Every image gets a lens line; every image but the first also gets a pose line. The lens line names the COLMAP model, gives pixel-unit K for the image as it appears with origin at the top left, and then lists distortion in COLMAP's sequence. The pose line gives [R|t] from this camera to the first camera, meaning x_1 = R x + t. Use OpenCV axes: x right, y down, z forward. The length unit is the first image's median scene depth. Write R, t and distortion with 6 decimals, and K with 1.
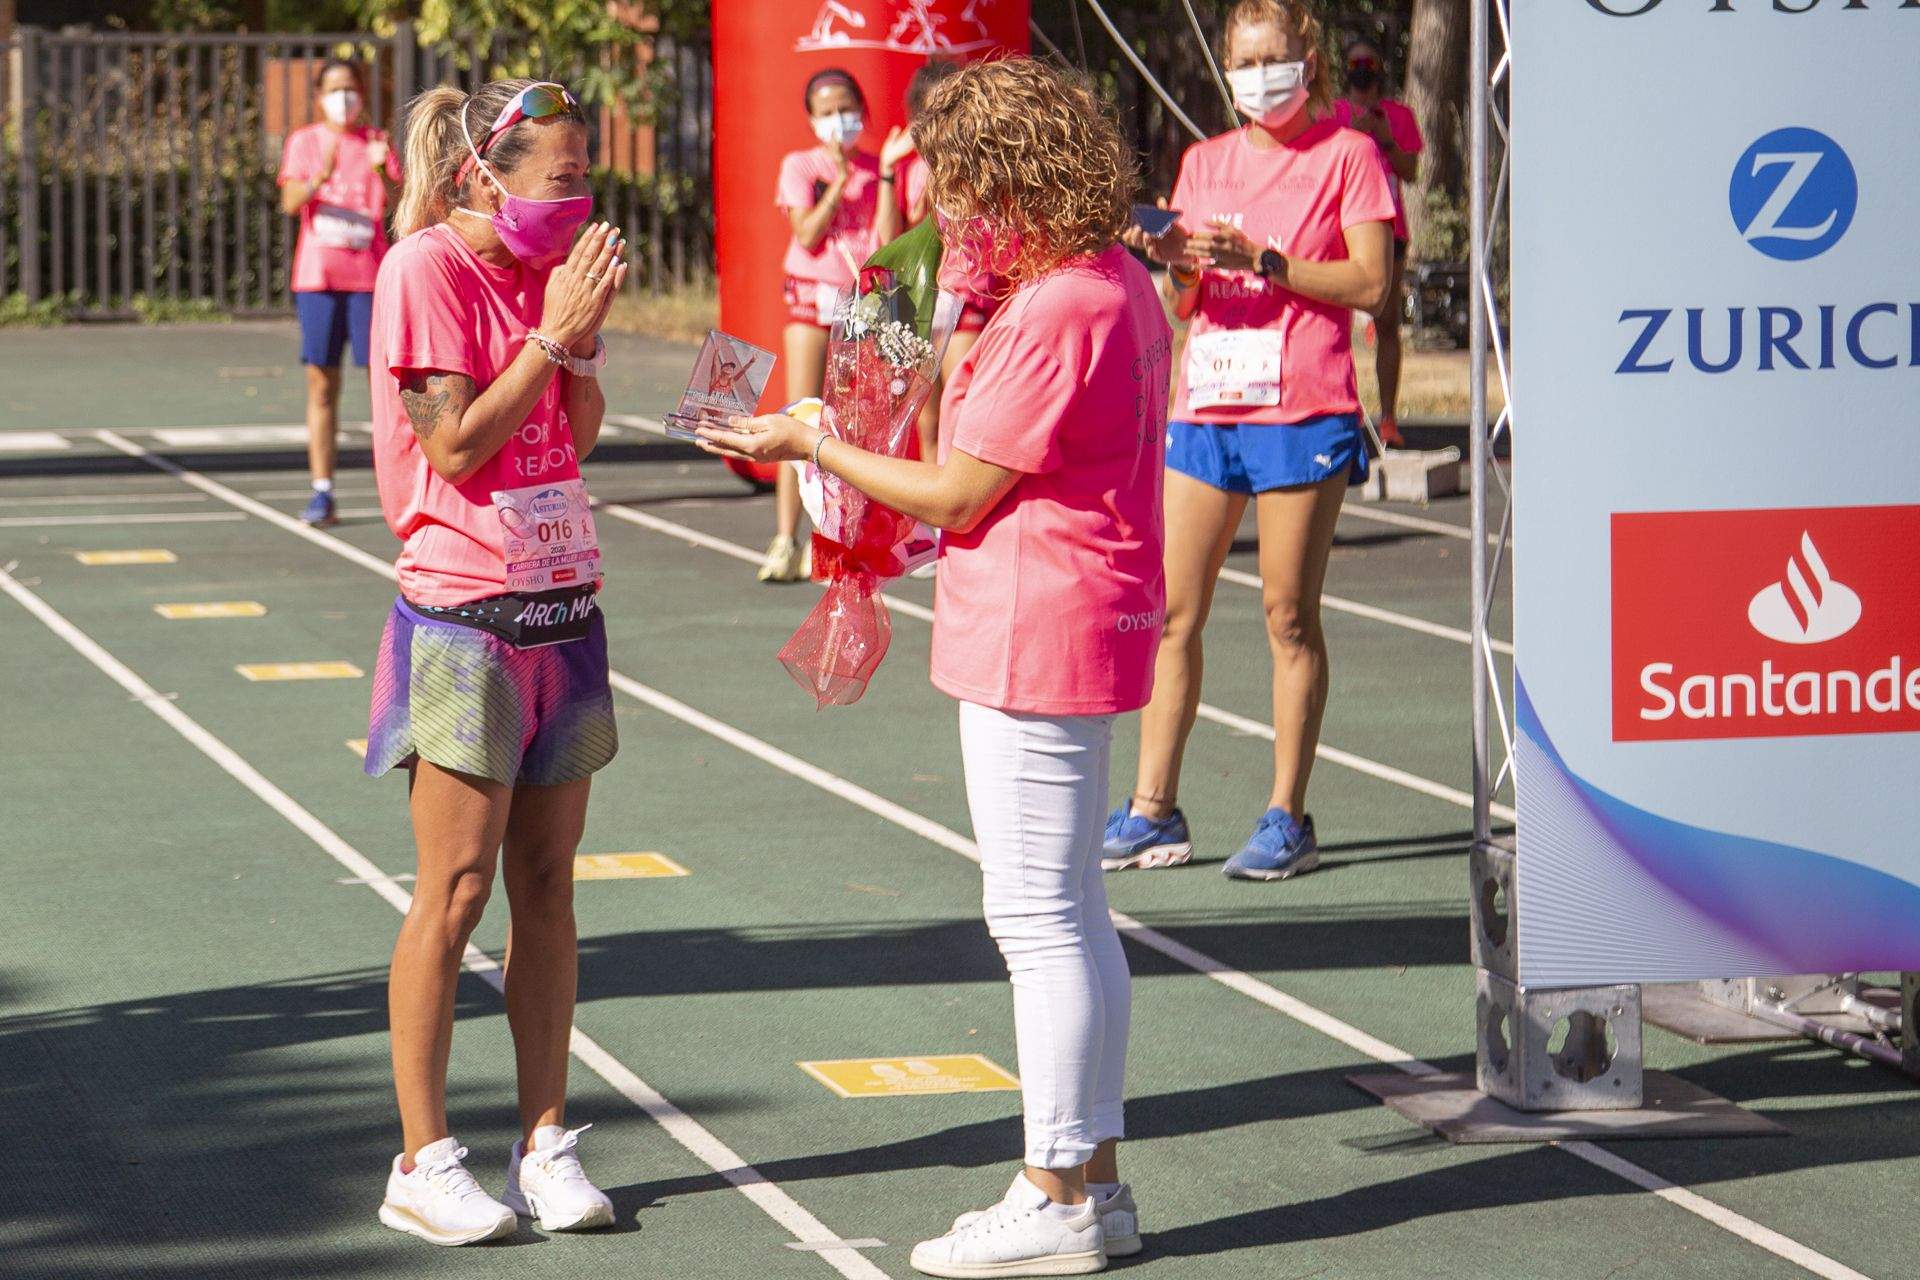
lens RADIAL K [[5419.3, 0, 517.5], [0, 5419.3, 303.1], [0, 0, 1]] dist [0.349757, -0.155152]
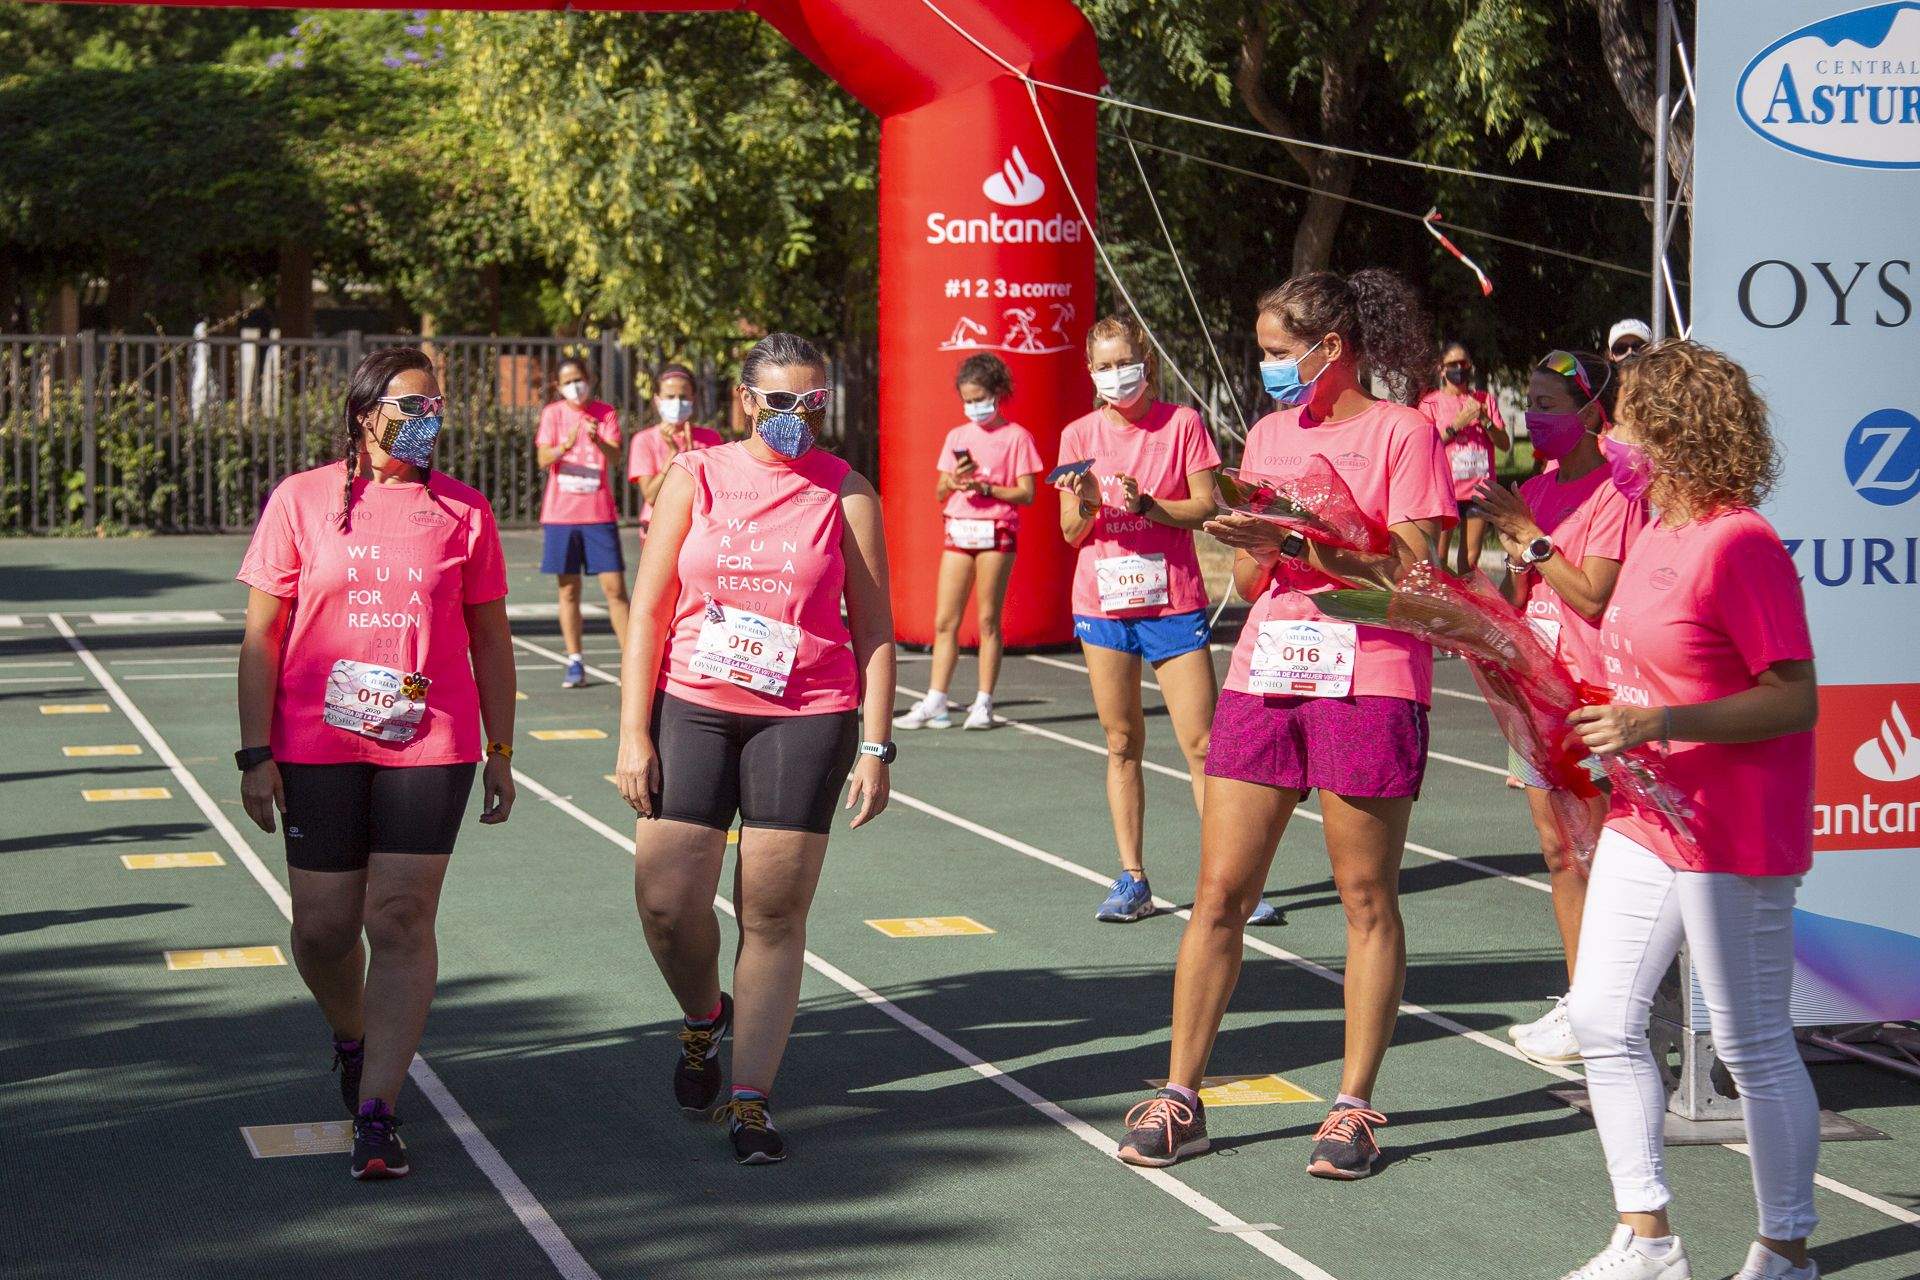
lens RADIAL K [[3559.8, 0, 802.0], [0, 3559.8, 496.6], [0, 0, 1]] dist [0.206763, 0.158372]
pose [[0.998576, 0.007478, 0.052816, -0.048229], [-0.007156, 0.999955, -0.006280, -0.001162], [-0.052860, 0.005893, 0.998585, 0.056553]]
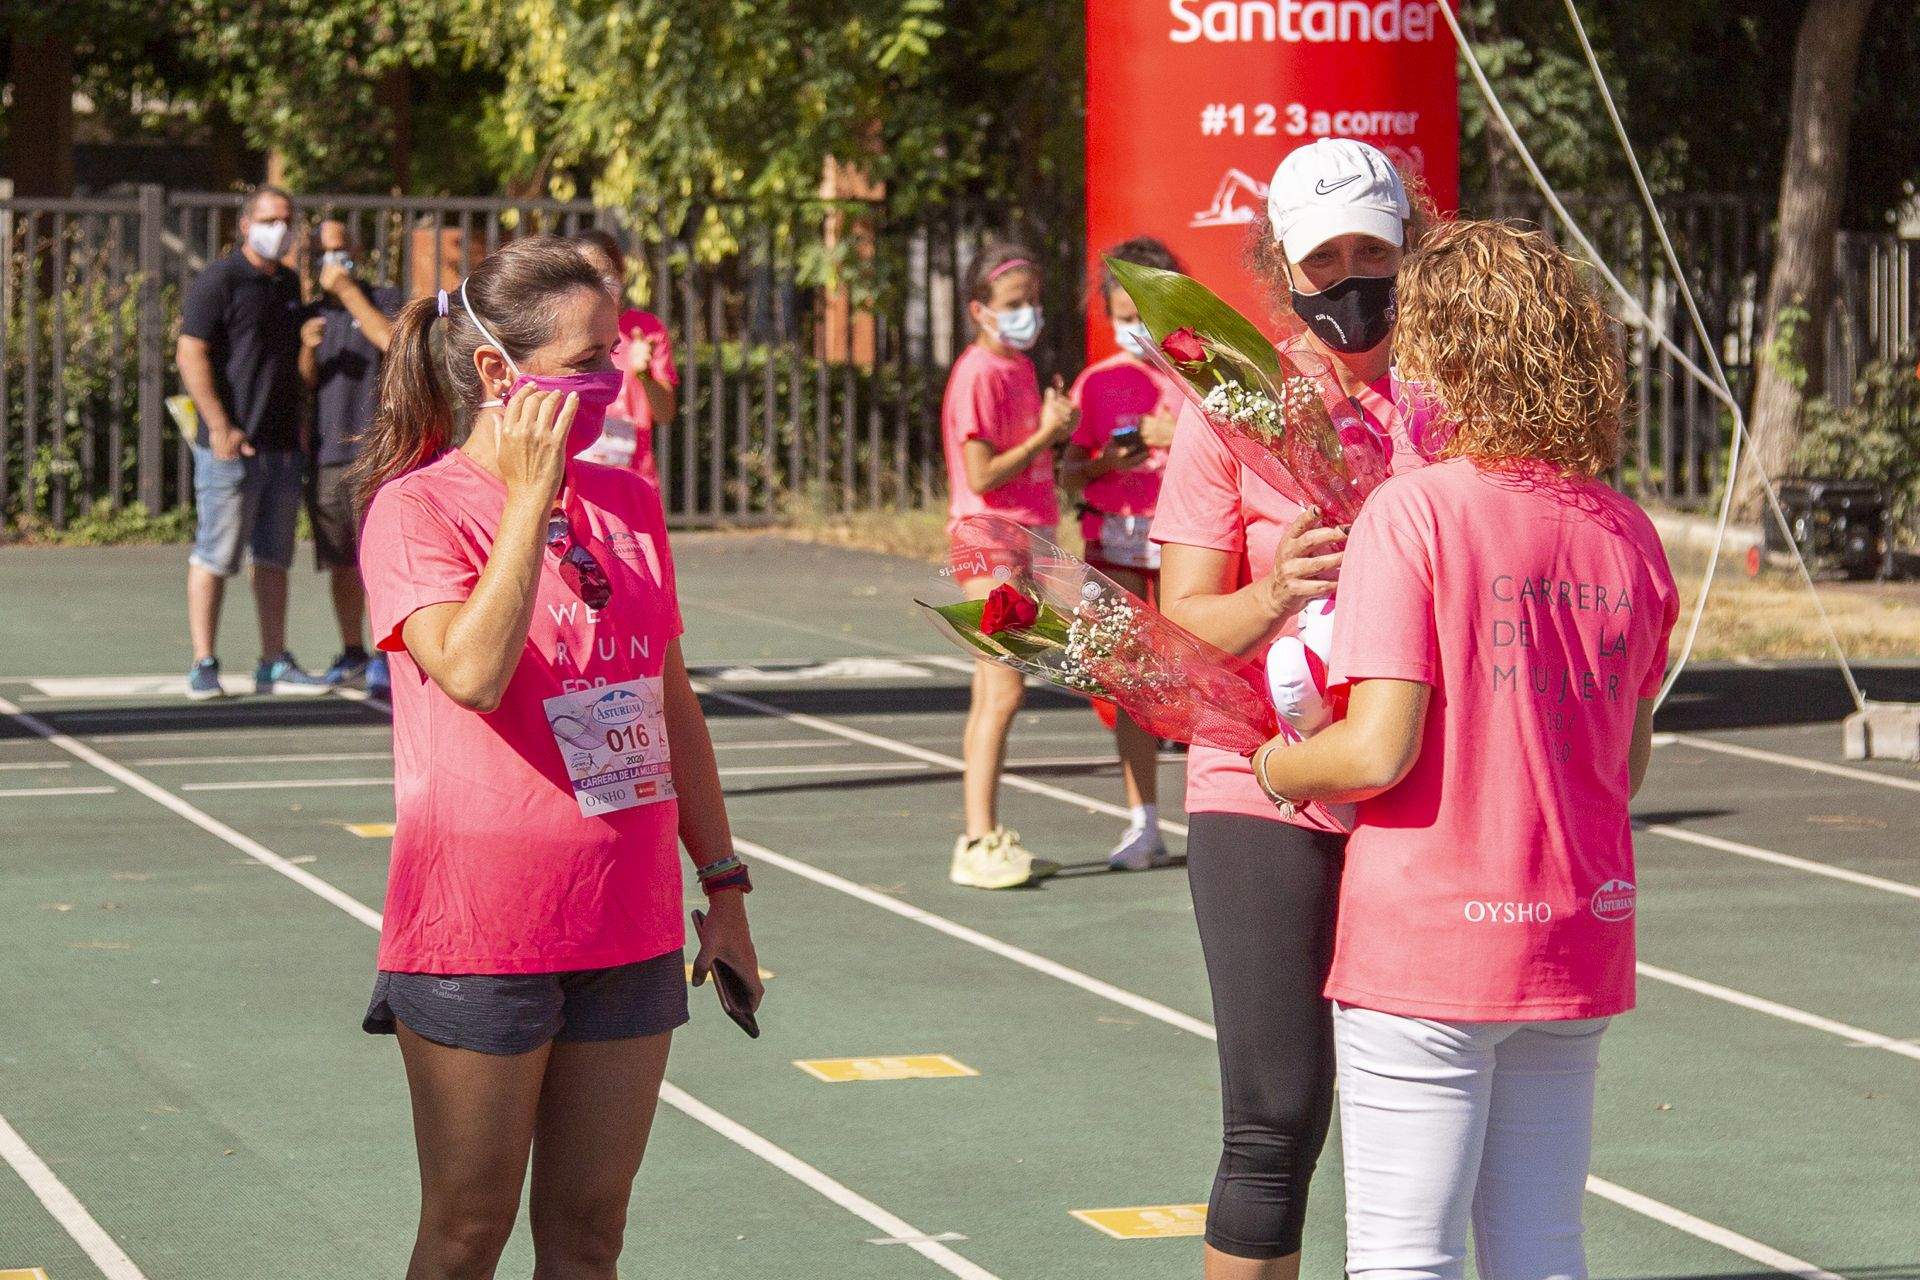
lens RADIAL K [[6255.7, 0, 1304.9], [0, 6255.7, 308.9], [0, 0, 1]] dist [0.247604, 0.913055]
pose [[0.993772, 0.011216, 0.110867, -0.052365], [-0.007559, 0.999415, -0.033346, -0.001617], [-0.111177, 0.032300, 0.993276, 0.036157]]
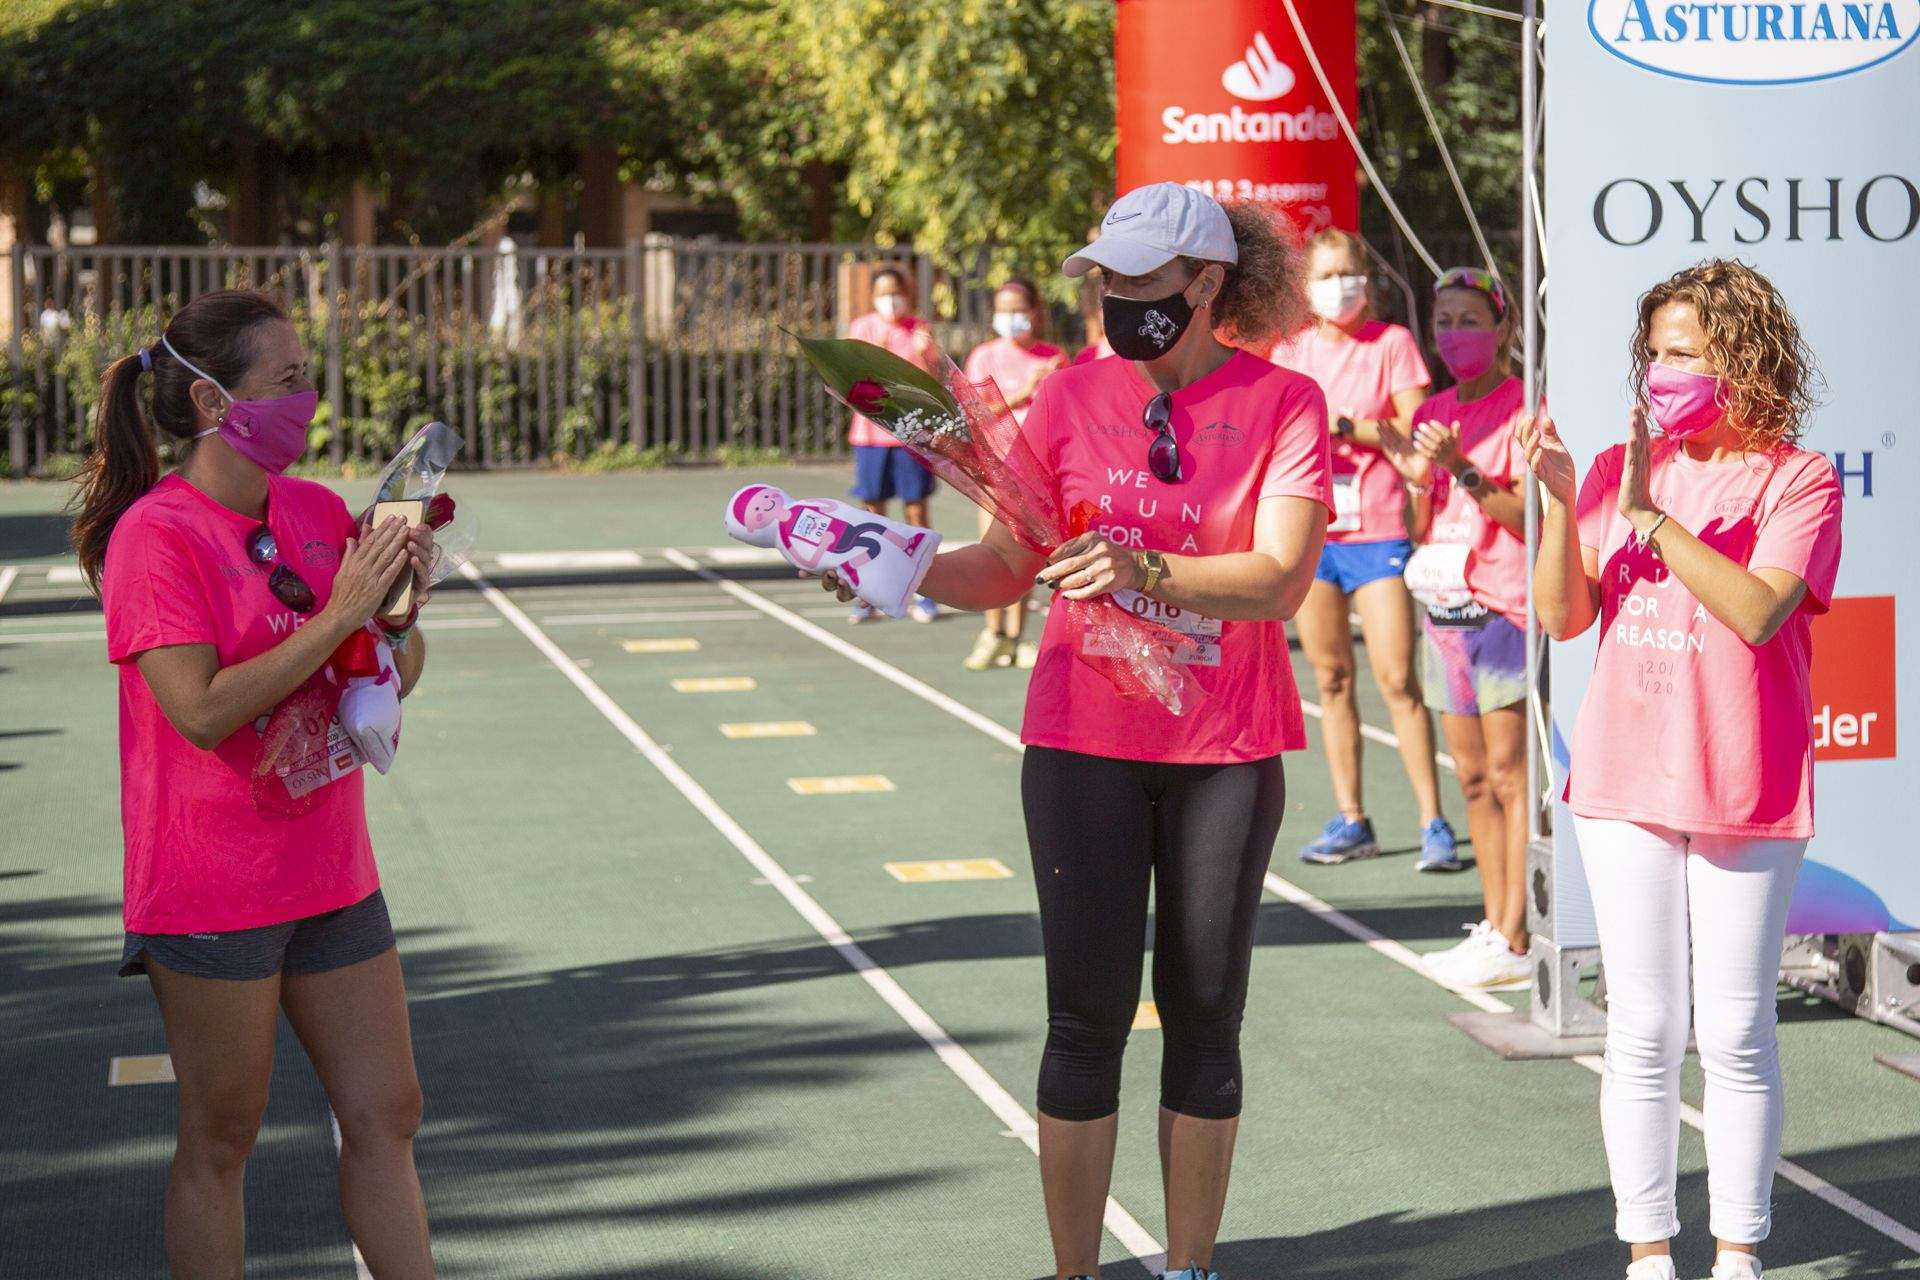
lens RADIAL K [[4235.5, 0, 1059.4], [0, 4235.5, 432.4], [0, 0, 1]] dist [0.348476, -0.470965]
pose [[0.999995, -0.002348, -0.002022, 0.032136], [0.002340, 0.999988, -0.004286, -0.000421], [0.002032, 0.004281, 0.999989, -0.040499]]
